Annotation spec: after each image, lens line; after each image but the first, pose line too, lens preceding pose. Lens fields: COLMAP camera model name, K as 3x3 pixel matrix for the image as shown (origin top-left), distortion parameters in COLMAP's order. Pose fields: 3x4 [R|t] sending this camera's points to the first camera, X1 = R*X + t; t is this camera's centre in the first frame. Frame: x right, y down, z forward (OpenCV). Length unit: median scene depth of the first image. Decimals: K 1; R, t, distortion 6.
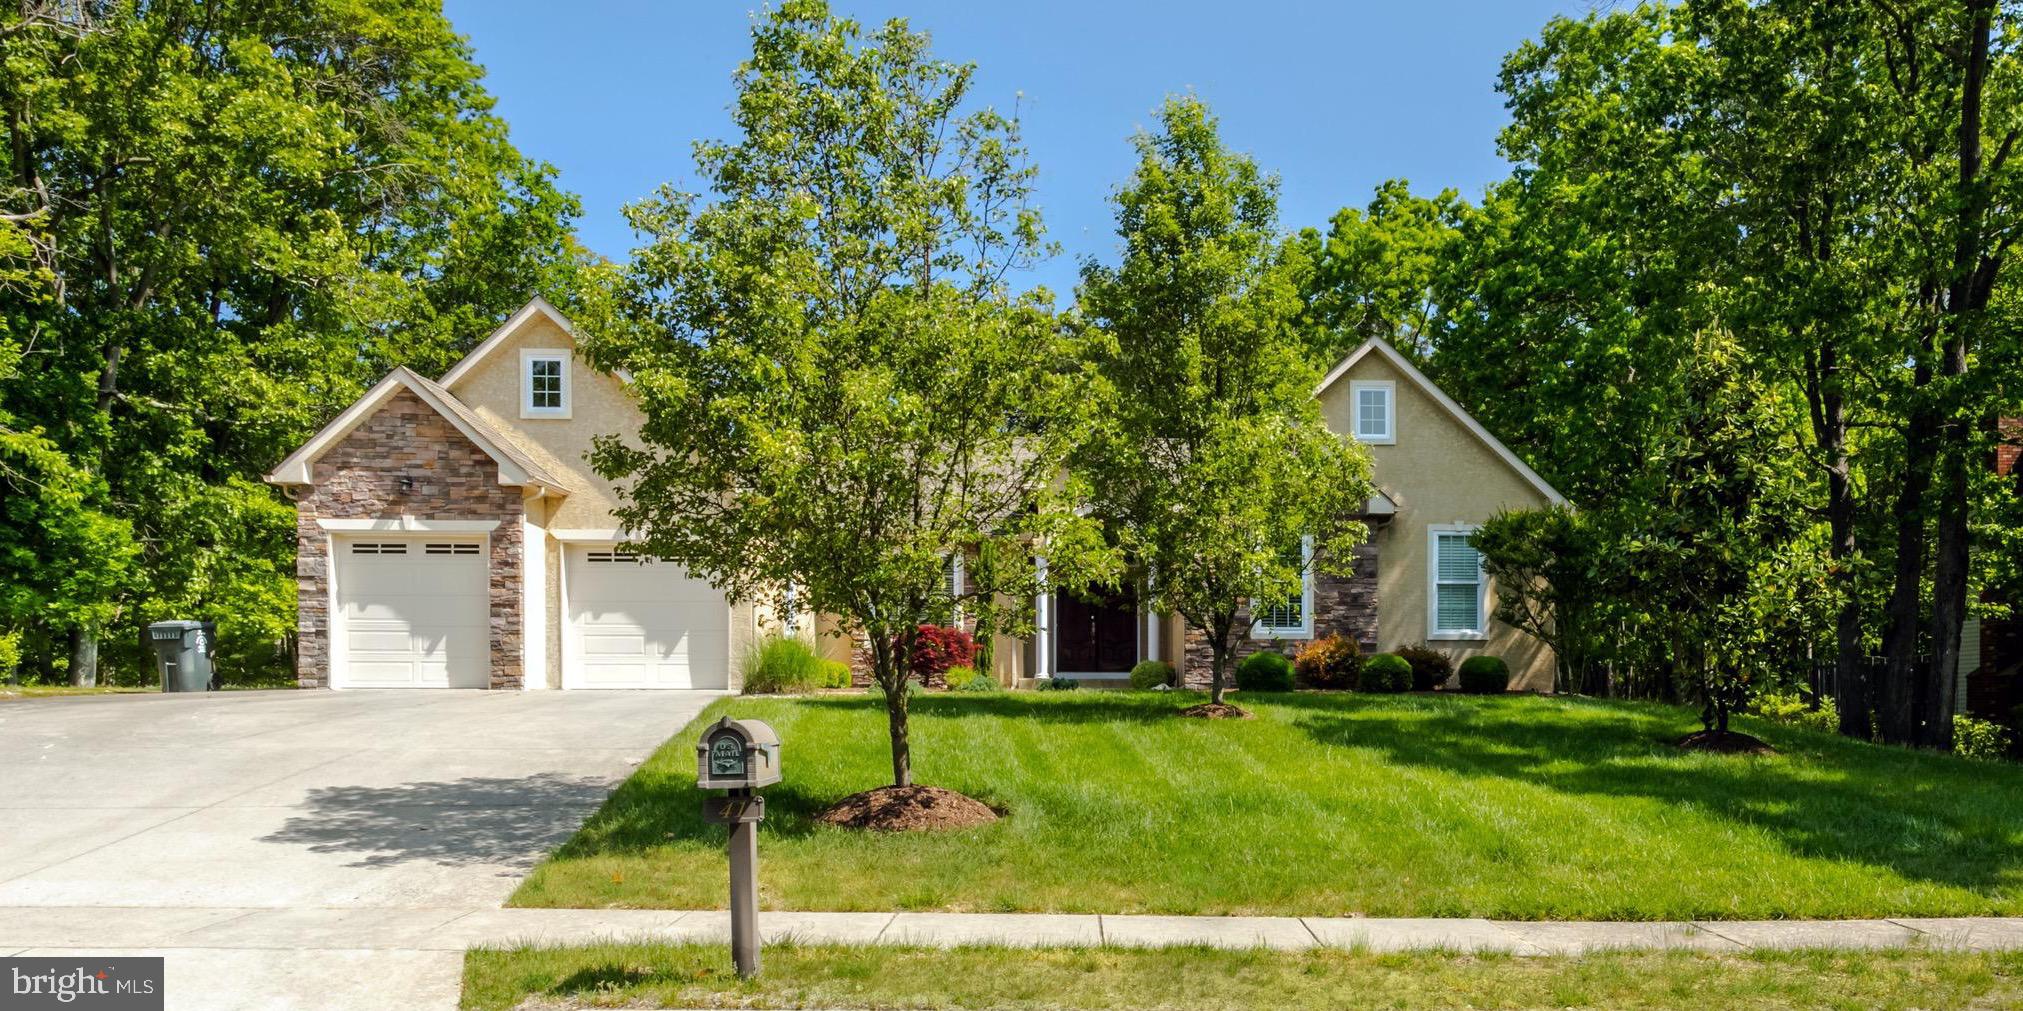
lens RADIAL K [[1158.1, 0, 1011.7], [0, 1158.1, 625.7], [0, 0, 1]] dist [0.002505, 0.001048]
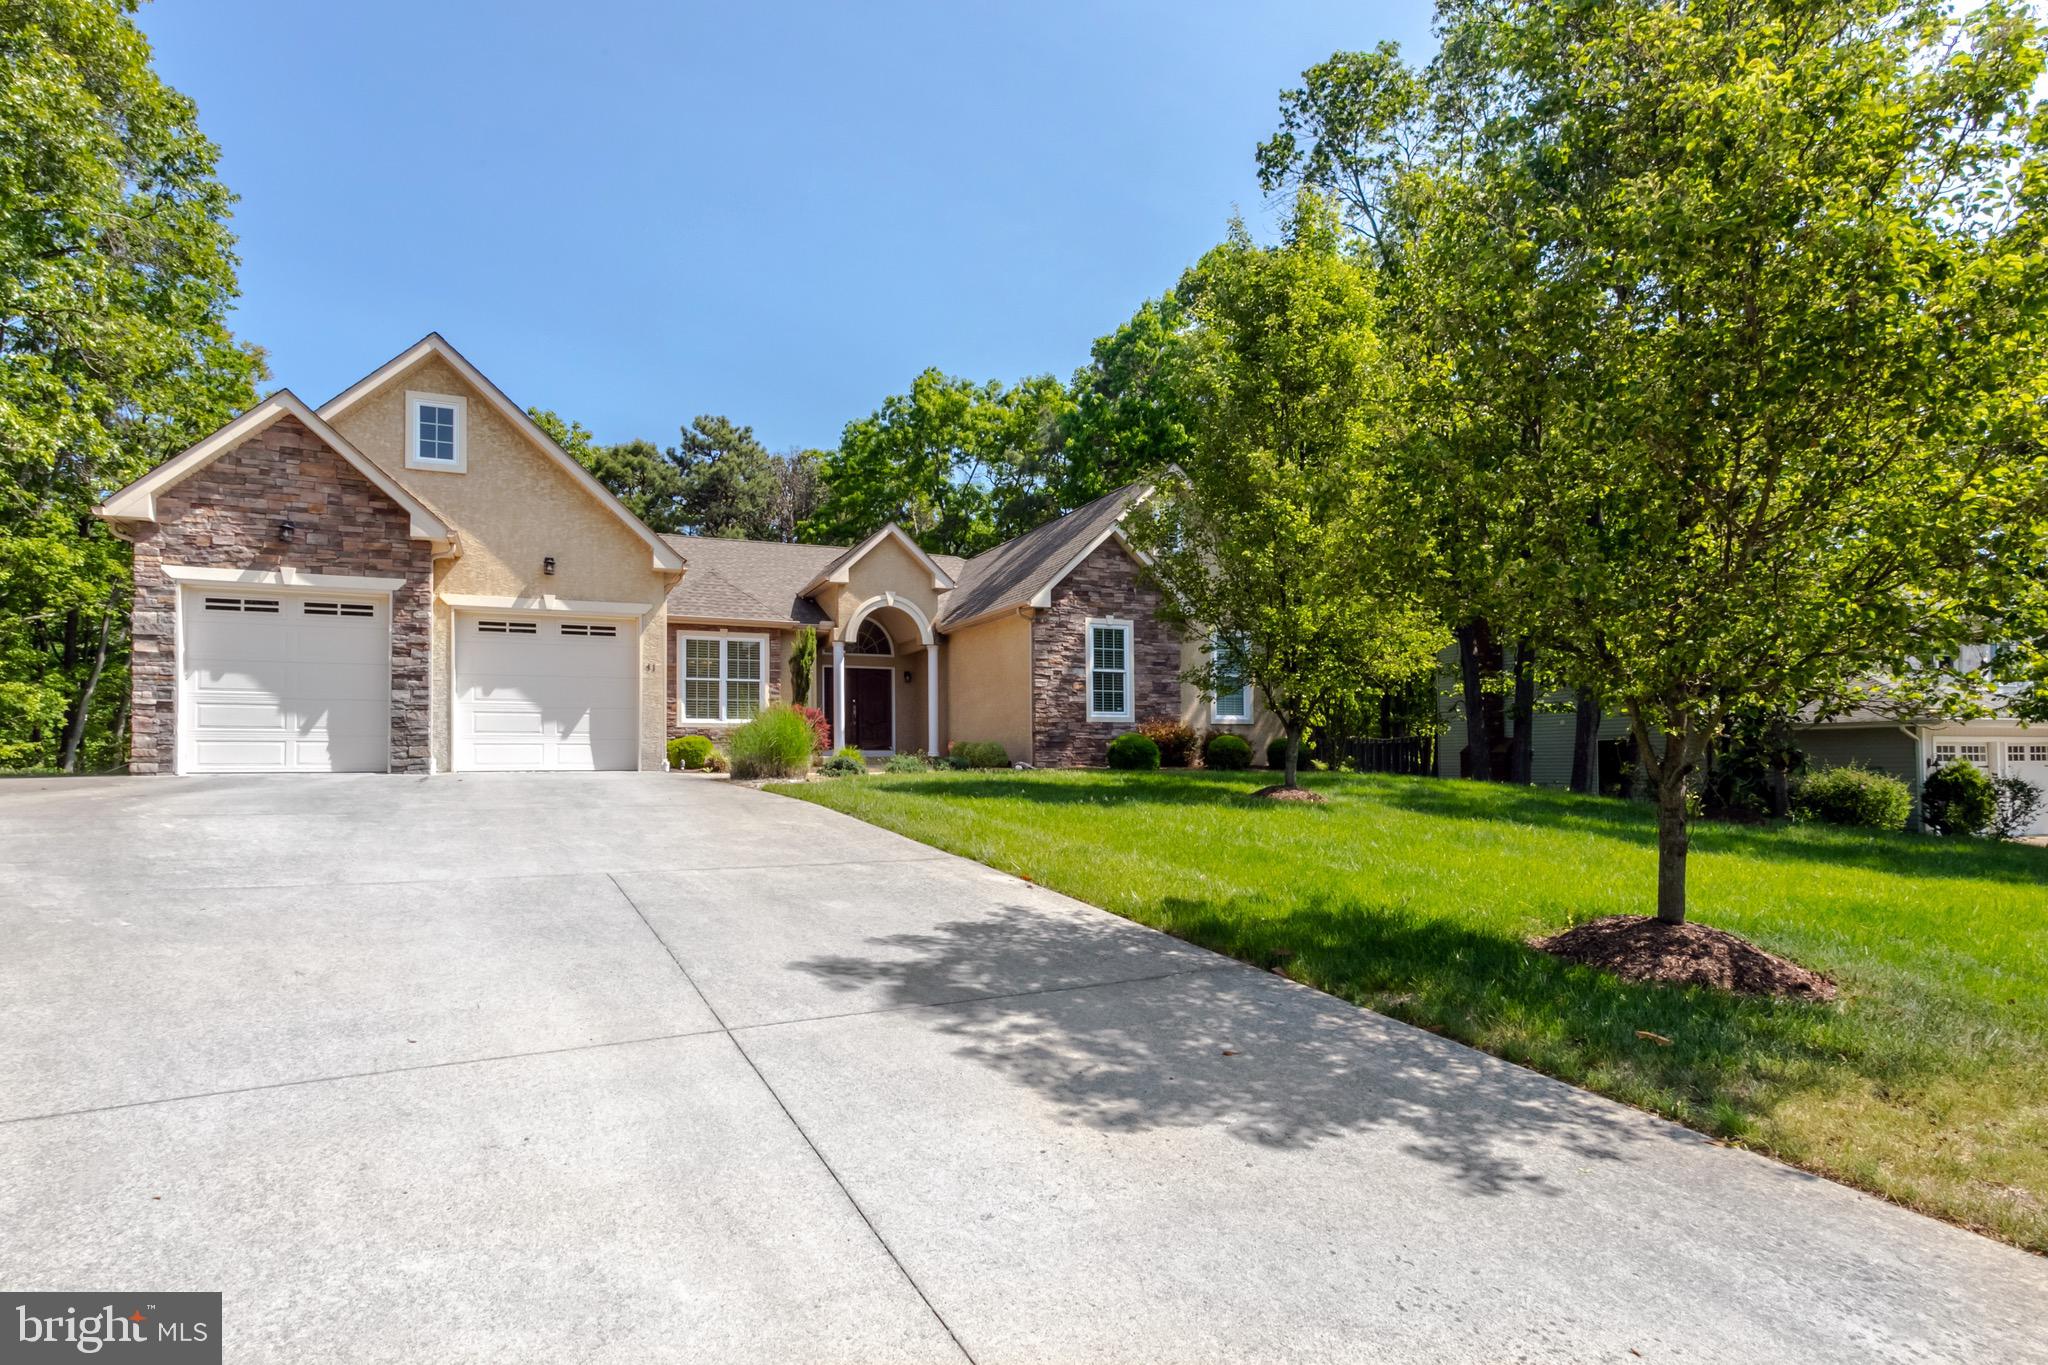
lens RADIAL K [[991.3, 0, 1024.0], [0, 991.3, 682.5], [0, 0, 1]] dist [0.002921, 0.000791]
pose [[0.958228, 0.020123, 0.285297, -0.210223], [-0.012429, 0.999509, -0.028753, 0.002575], [-0.285736, 0.024006, 0.958008, 0.156680]]
